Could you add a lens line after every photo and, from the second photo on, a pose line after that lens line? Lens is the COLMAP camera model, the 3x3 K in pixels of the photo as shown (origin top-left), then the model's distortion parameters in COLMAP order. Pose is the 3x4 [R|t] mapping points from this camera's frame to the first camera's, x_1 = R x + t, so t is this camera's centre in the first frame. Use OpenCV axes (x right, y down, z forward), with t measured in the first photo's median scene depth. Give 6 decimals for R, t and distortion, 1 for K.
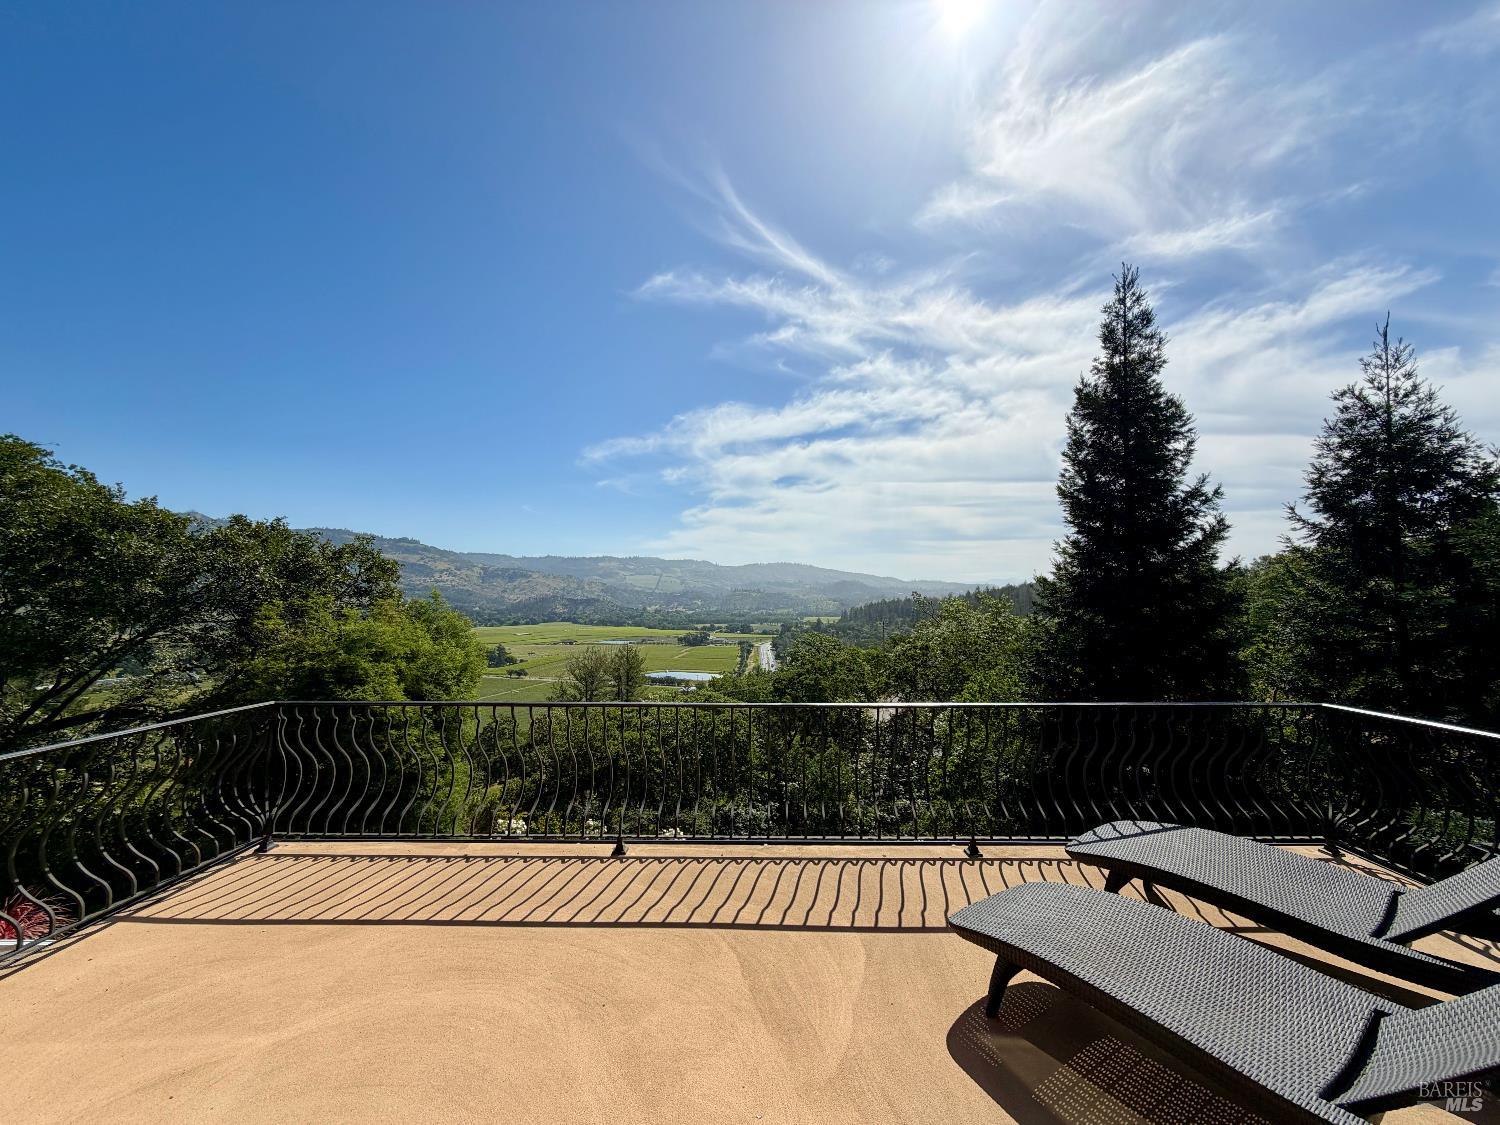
lens RADIAL K [[596.5, 0, 751.3], [0, 596.5, 568.2], [0, 0, 1]] dist [0.000340, 0.000945]
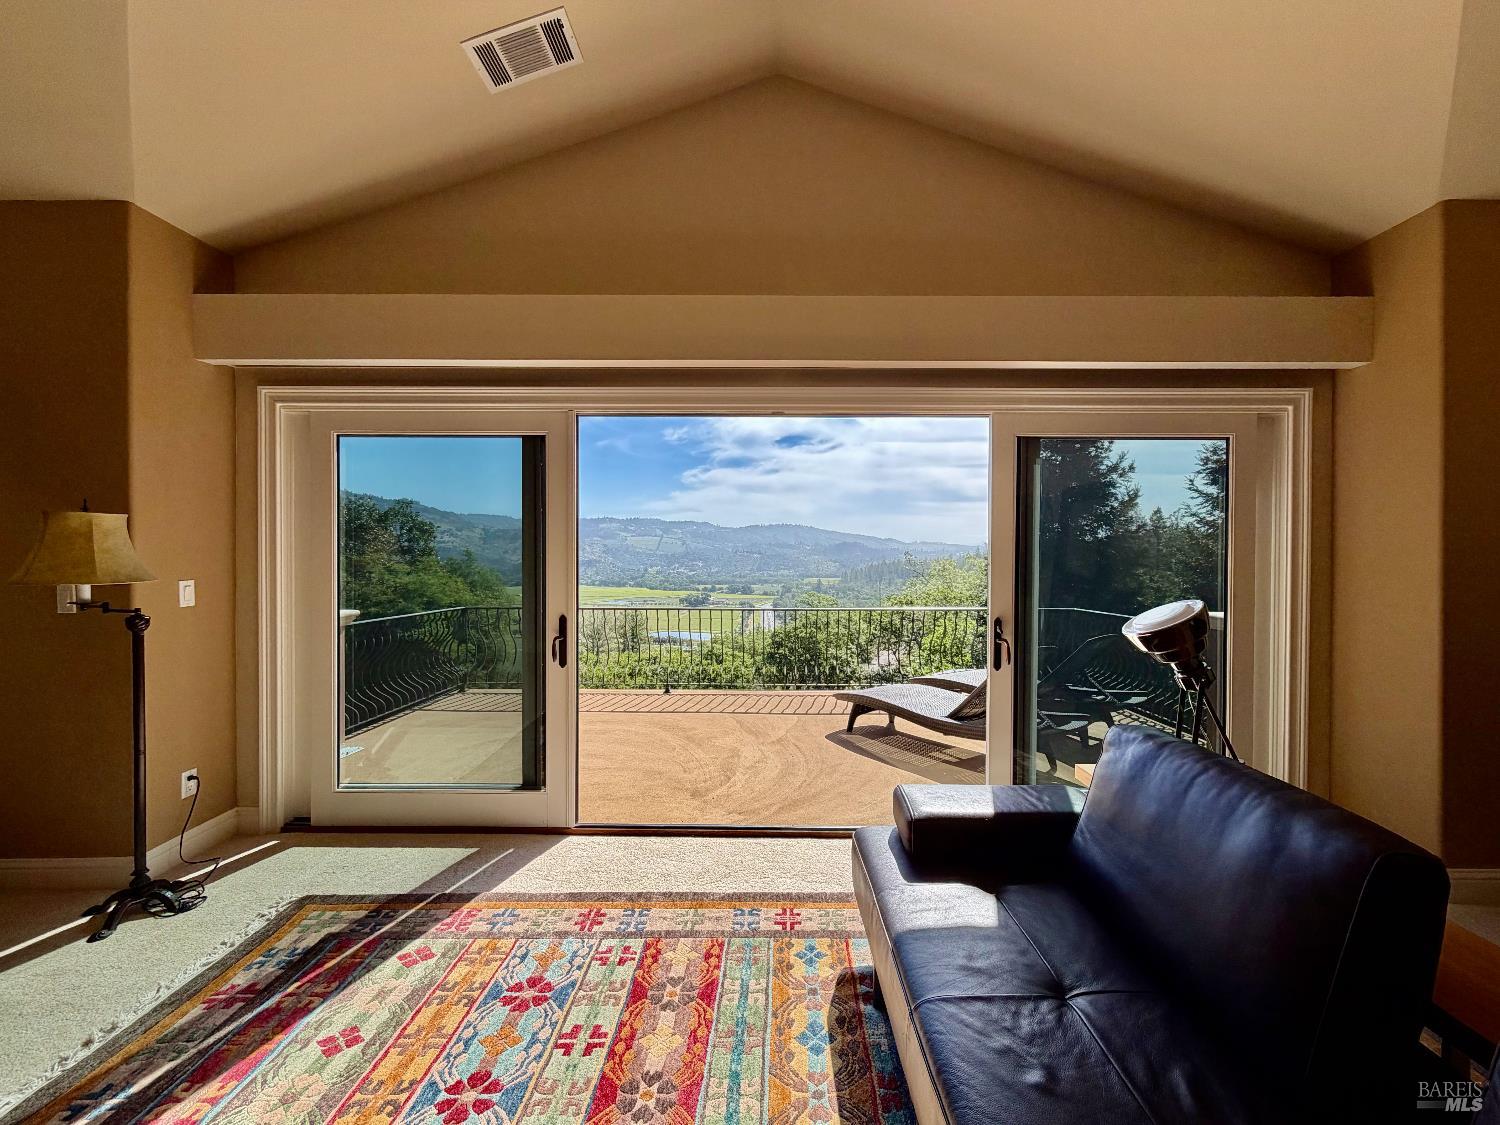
lens RADIAL K [[596.5, 0, 749.8], [0, 596.5, 583.1], [0, 0, 1]] dist [0.000340, 0.000945]
pose [[0.999988, 0.002002, -0.004511, 0.004653], [-0.001590, 0.995979, 0.089568, 0.000173], [0.004672, -0.089559, 0.995971, -0.122473]]
